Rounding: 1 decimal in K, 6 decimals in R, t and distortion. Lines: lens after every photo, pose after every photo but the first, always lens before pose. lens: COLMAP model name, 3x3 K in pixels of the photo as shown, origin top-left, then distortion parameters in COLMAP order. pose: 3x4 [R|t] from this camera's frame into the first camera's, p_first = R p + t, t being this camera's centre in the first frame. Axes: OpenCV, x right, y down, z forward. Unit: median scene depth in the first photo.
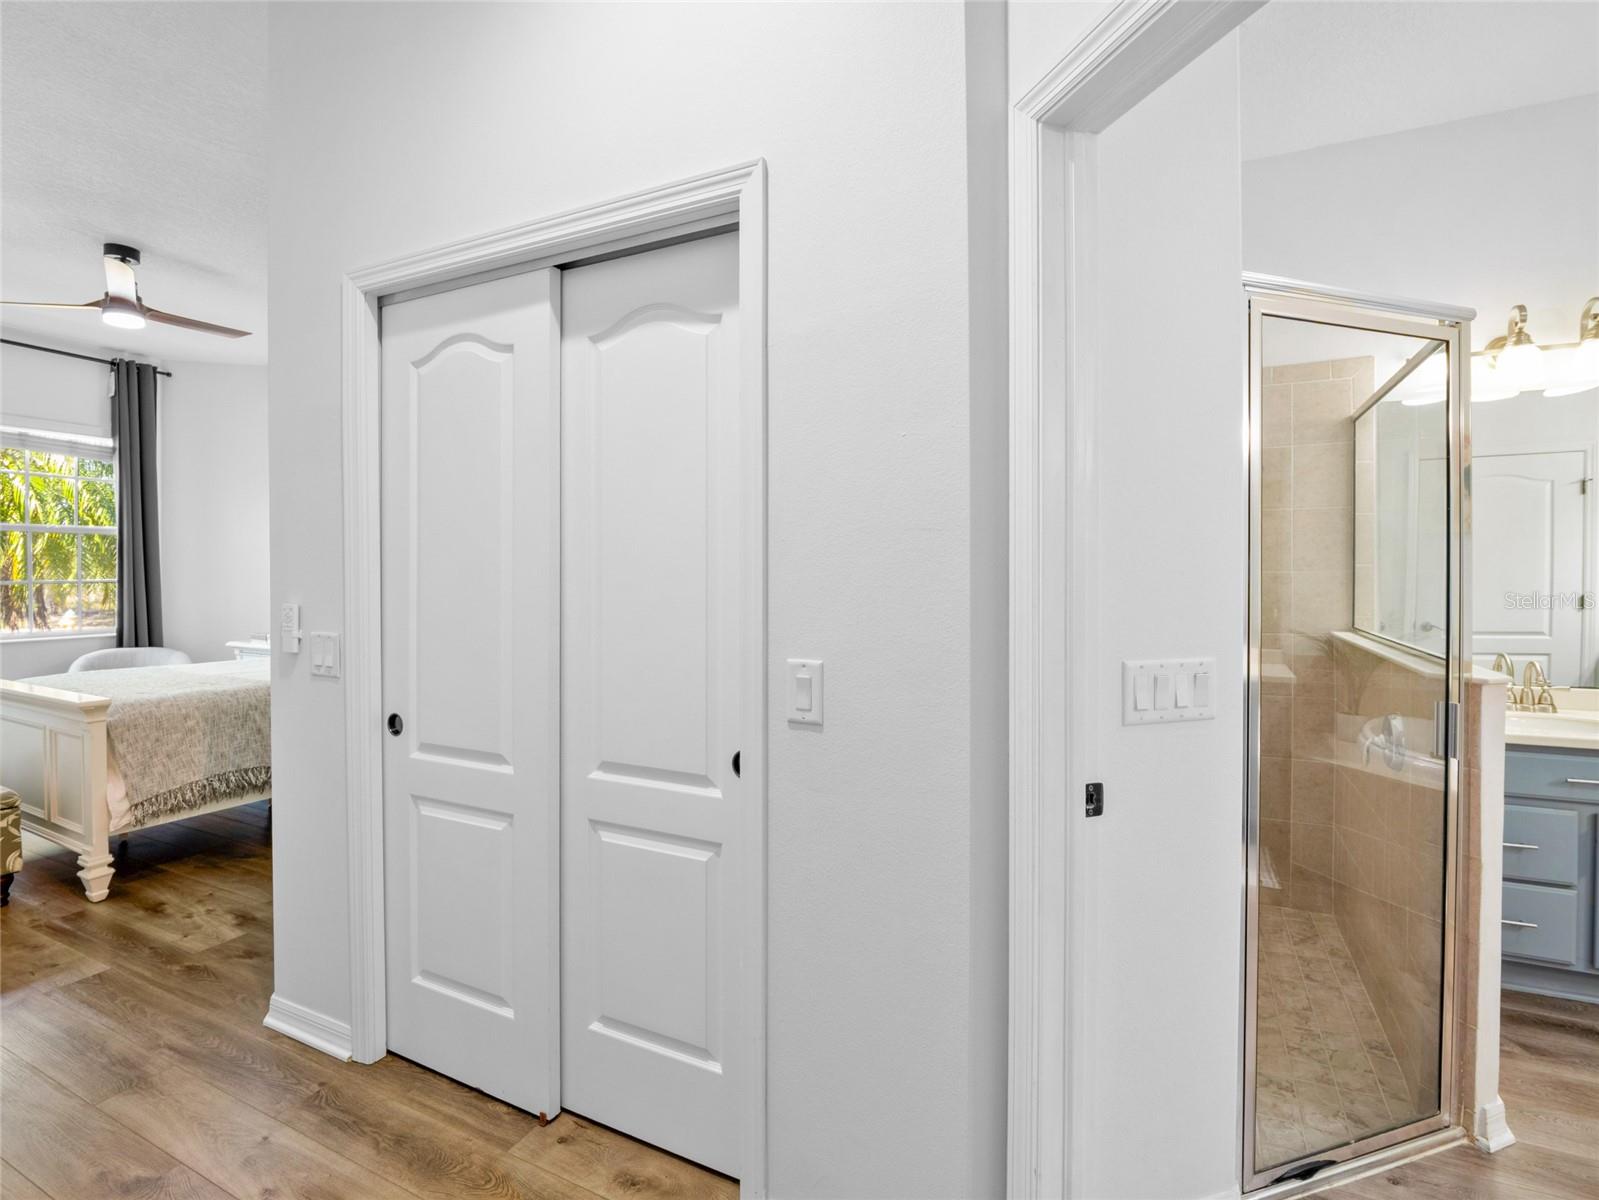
lens RADIAL K [[777.2, 0, 799.5], [0, 777.2, 600.0], [0, 0, 1]] dist [-0.043332, 0.015757]
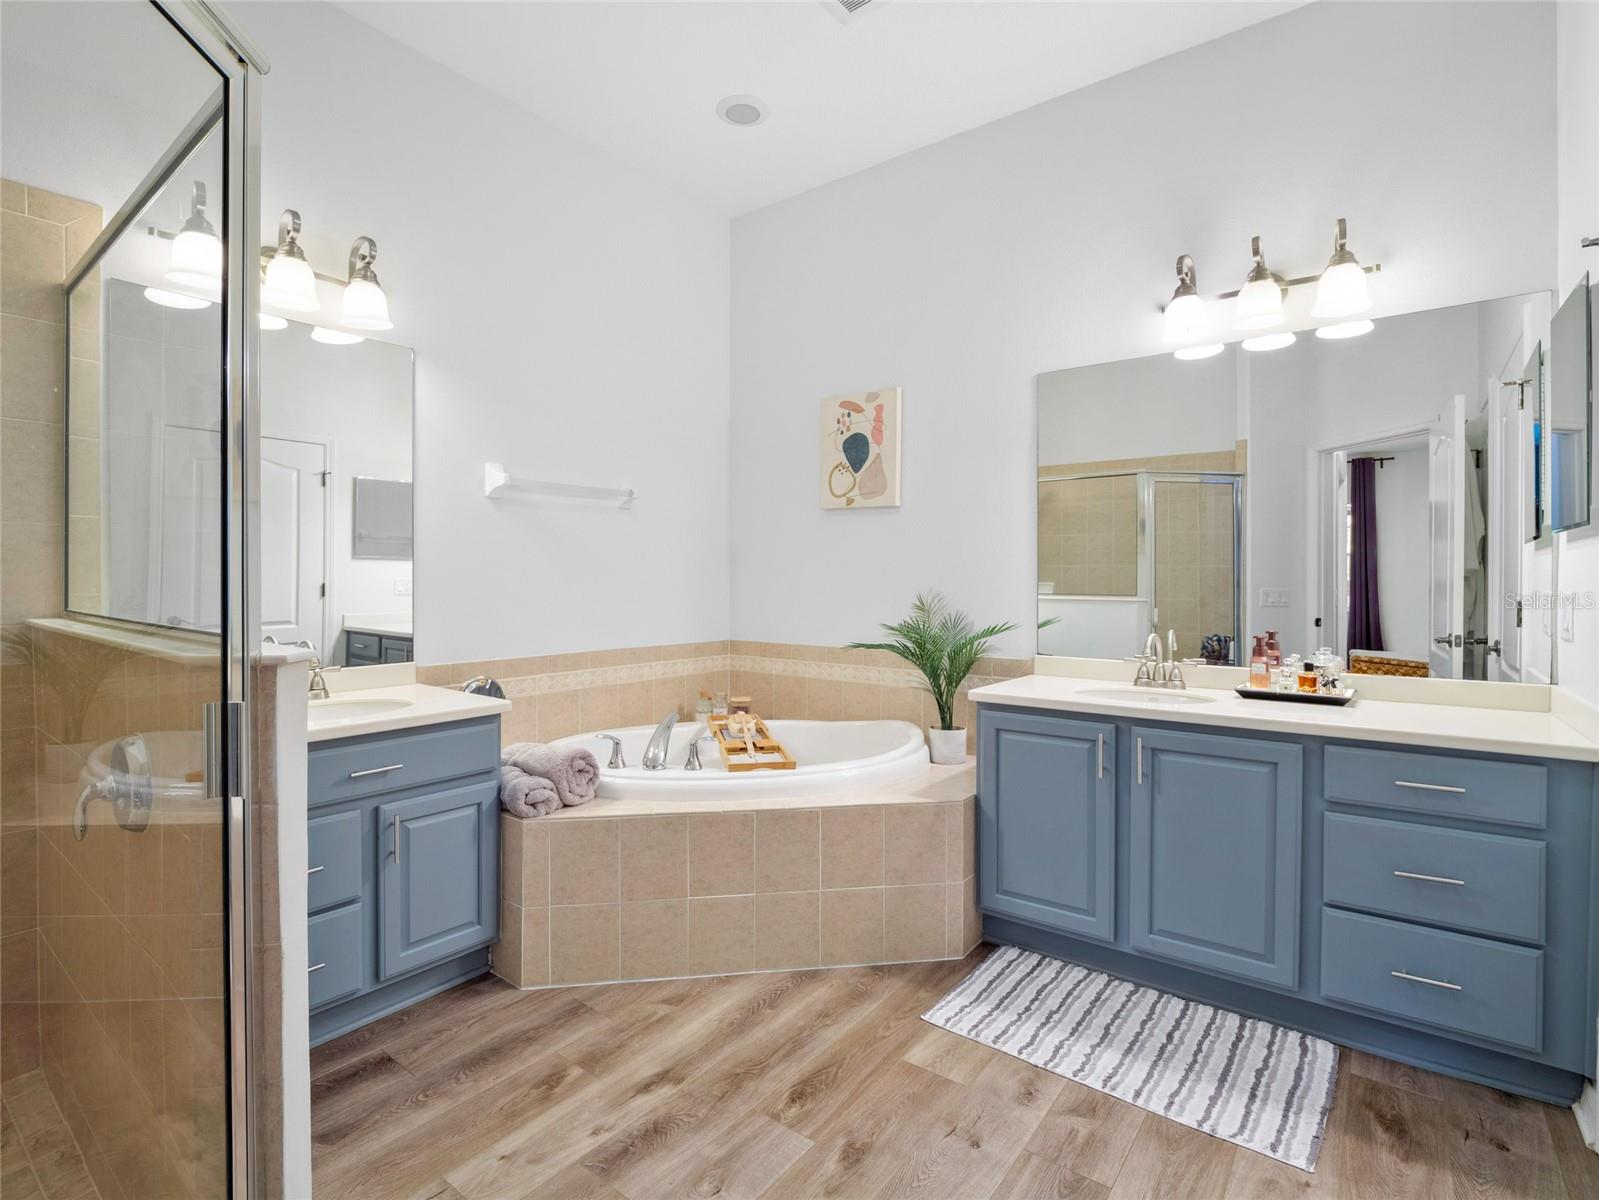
lens RADIAL K [[771.9, 0, 797.5], [0, 771.9, 585.9], [0, 0, 1]] dist [-0.012441, -0.000335]
pose [[0.193147, 0.007139, 0.981144, 0.240239], [0.017155, 0.999796, -0.010652, 0.039619], [-0.981020, 0.018889, 0.192985, 0.302325]]
